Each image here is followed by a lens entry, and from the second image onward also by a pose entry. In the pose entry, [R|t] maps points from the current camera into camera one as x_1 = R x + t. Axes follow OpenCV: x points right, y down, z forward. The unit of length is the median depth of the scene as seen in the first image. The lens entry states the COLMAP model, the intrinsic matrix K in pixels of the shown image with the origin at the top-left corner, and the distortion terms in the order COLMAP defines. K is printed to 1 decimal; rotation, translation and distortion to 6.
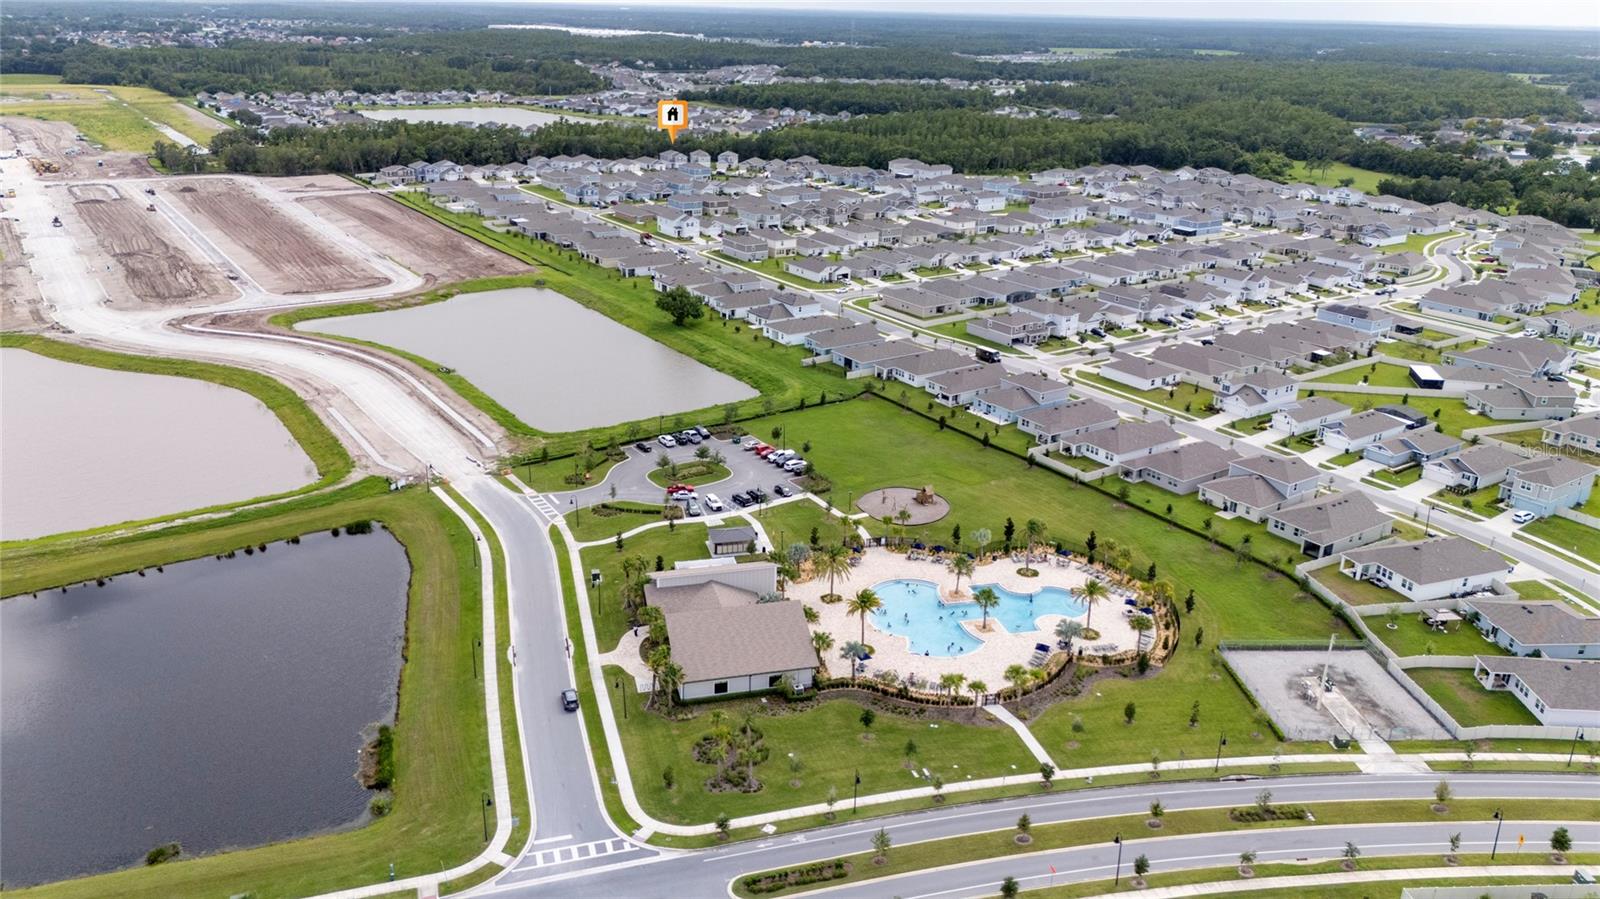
lens RADIAL K [[1180.5, 0, 800.0], [0, 1180.5, 449.5], [0, 0, 1]] dist [0.064711, -0.064768]
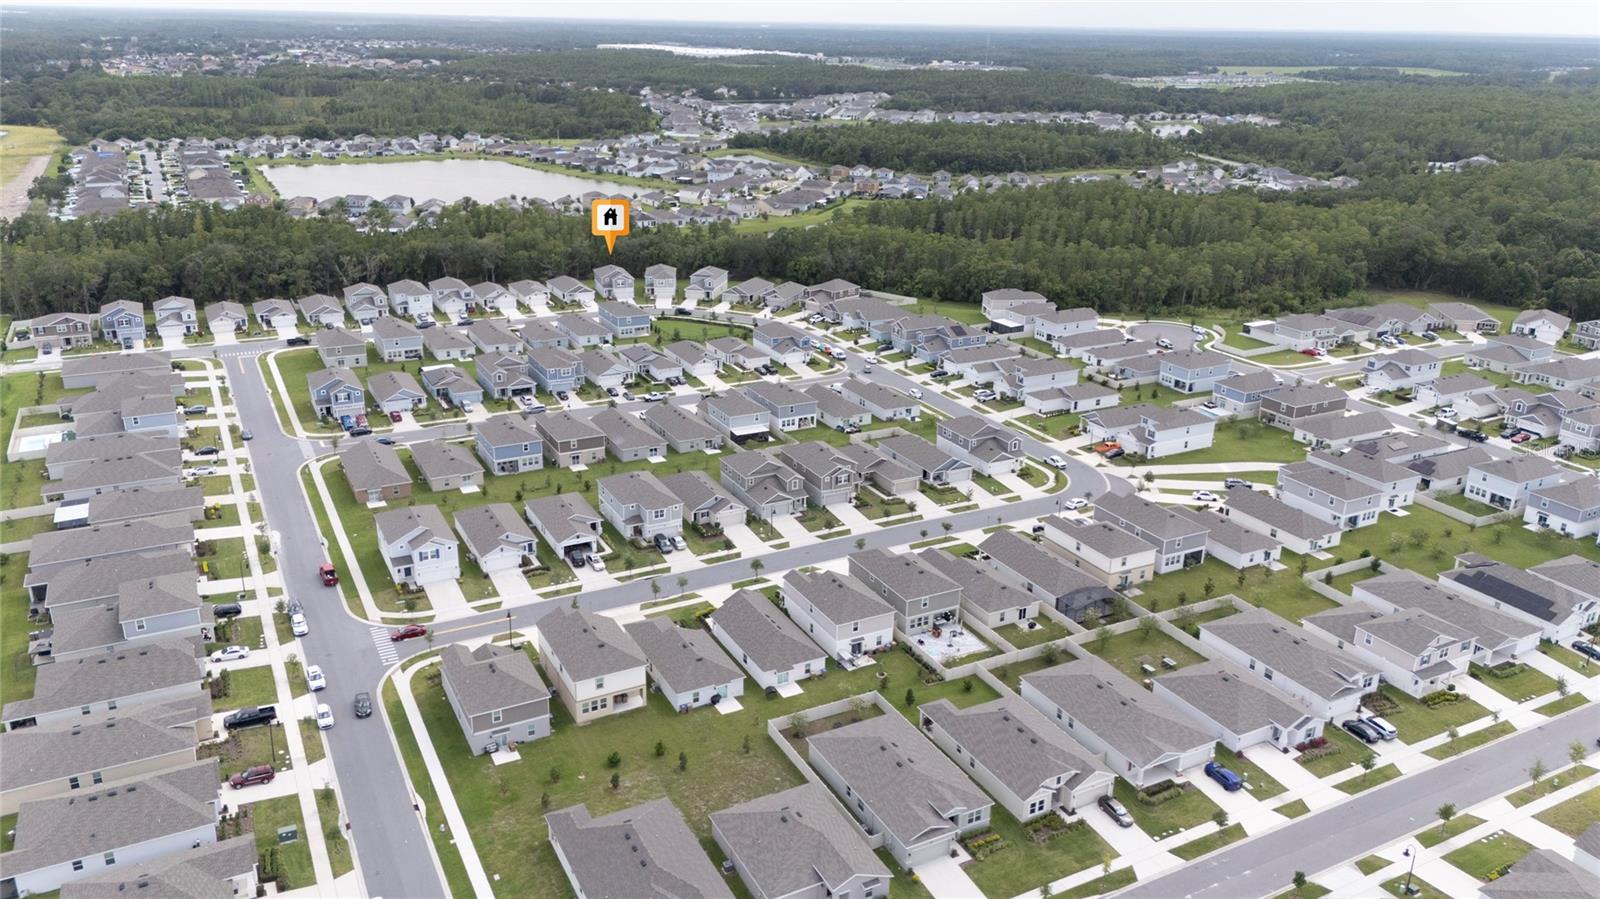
lens RADIAL K [[1180.5, 0, 800.0], [0, 1180.5, 449.5], [0, 0, 1]] dist [0.064711, -0.064768]
pose [[0.993282, 0.033746, -0.110693, 0.051022], [-0.035093, 0.999332, -0.010242, -0.153165], [0.110274, 0.014057, 0.993802, 0.413893]]
